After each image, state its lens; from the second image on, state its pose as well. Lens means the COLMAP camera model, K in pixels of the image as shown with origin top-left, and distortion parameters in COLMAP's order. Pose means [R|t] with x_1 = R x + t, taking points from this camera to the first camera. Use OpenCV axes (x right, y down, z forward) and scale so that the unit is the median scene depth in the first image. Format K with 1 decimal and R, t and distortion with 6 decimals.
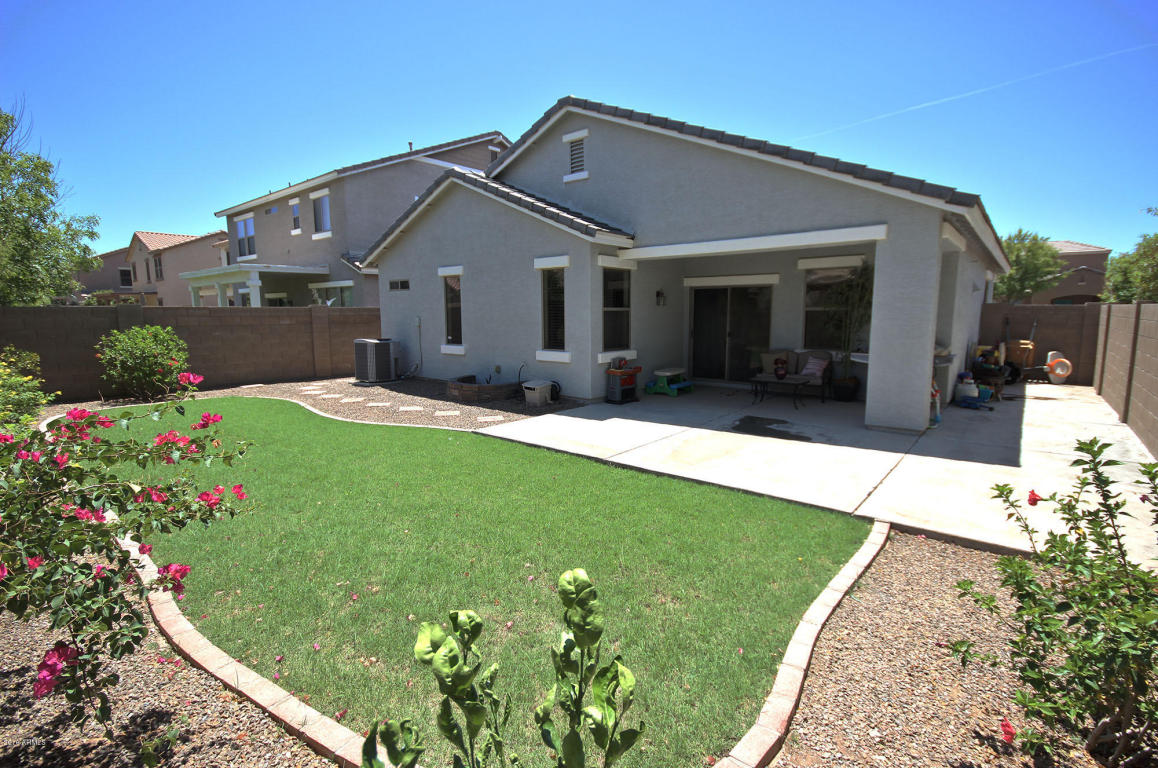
lens RADIAL K [[538.0, 0, 579.0], [0, 538.0, 384.0], [0, 0, 1]] dist [-0.000811, -0.000126]
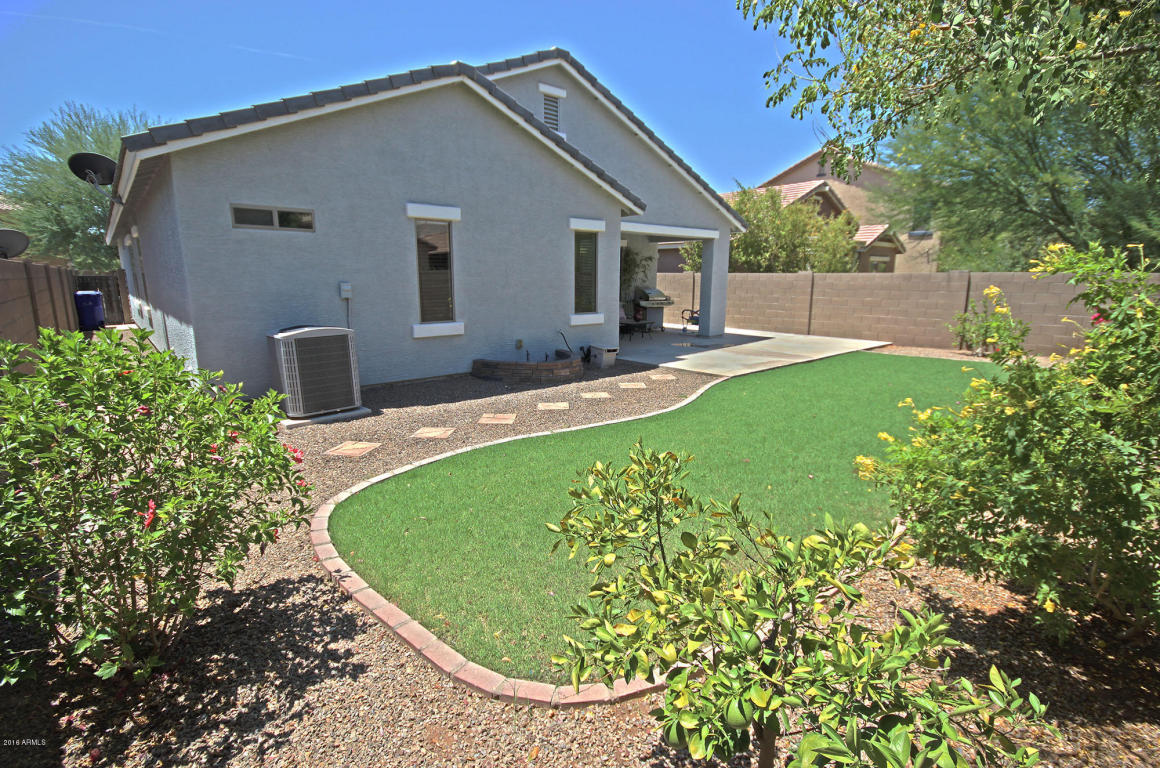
lens RADIAL K [[538.9, 0, 580.0], [0, 538.9, 384.0], [0, 0, 1]] dist [-0.000811, -0.000126]
pose [[0.183415, -0.184838, 0.965502, -0.980367], [0.126654, 0.978421, 0.163251, -0.094140], [-0.974842, 0.092342, 0.202867, 0.768384]]
